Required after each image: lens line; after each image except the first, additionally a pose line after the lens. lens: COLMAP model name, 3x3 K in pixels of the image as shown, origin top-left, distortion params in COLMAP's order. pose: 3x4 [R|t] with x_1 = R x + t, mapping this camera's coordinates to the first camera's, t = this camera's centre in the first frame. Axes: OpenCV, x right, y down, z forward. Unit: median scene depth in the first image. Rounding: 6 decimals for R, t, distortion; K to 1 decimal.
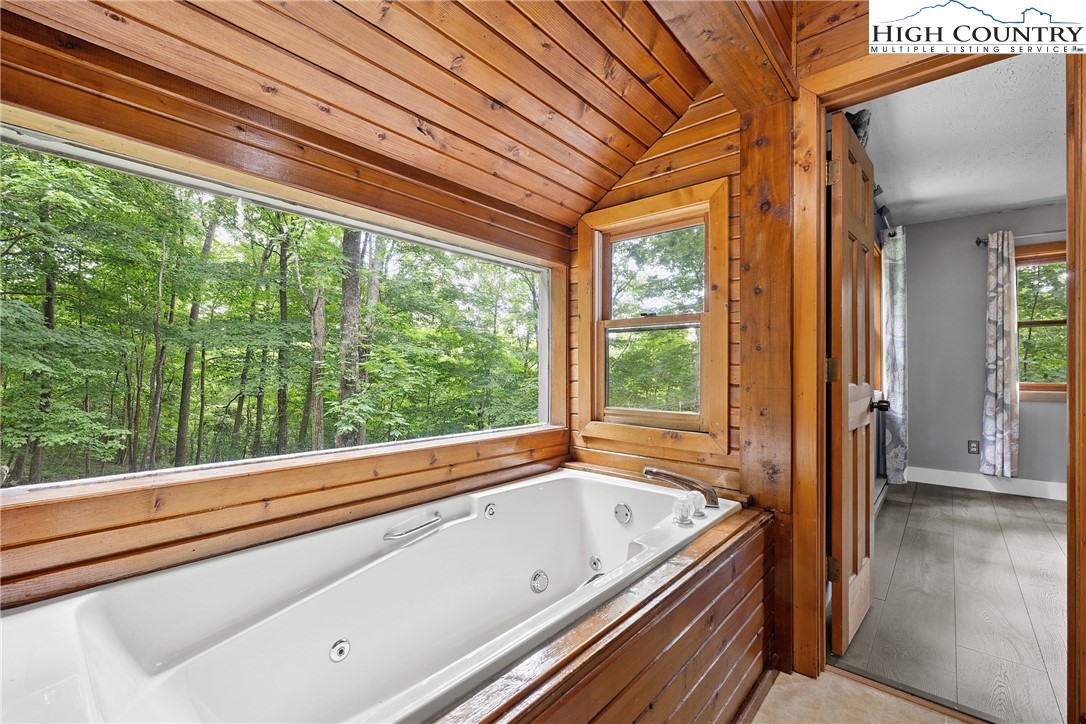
lens RADIAL K [[457.6, 0, 543.0], [0, 457.6, 362.0], [0, 0, 1]] dist [0.001319, -0.000054]
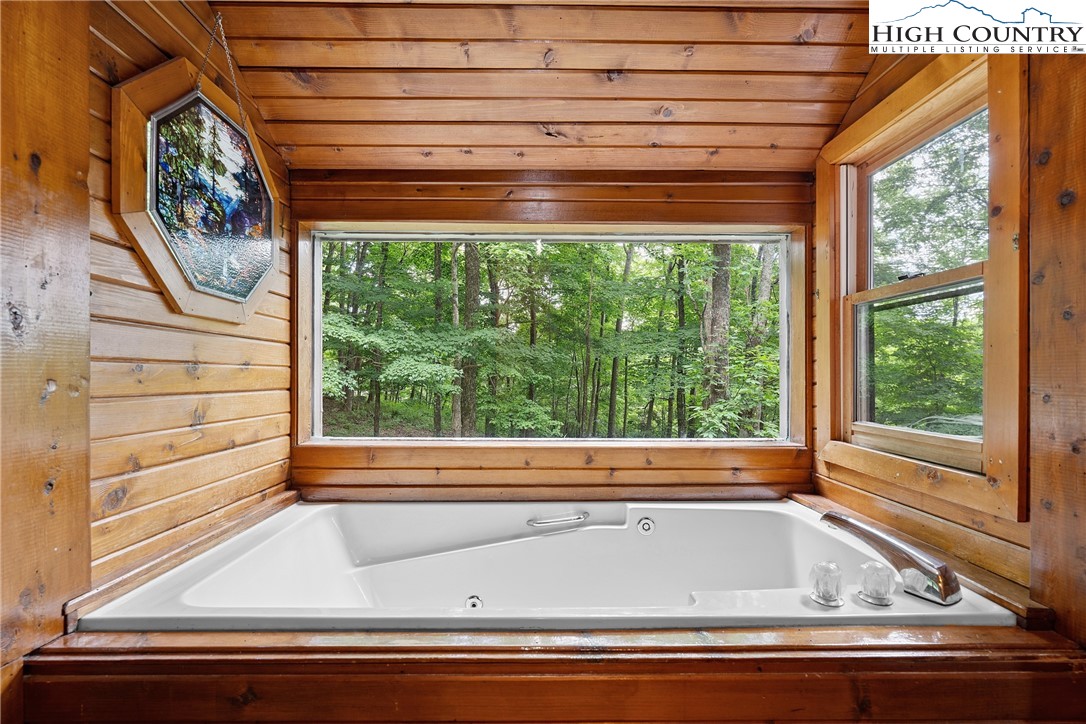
lens RADIAL K [[489.3, 0, 541.7], [0, 489.3, 372.8], [0, 0, 1]] dist [-0.000477, 0.000136]
pose [[0.666119, -0.007114, -0.745811, 0.408696], [0.015844, 0.999864, 0.004613, 0.016684], [0.745677, -0.014890, 0.666141, 0.189511]]
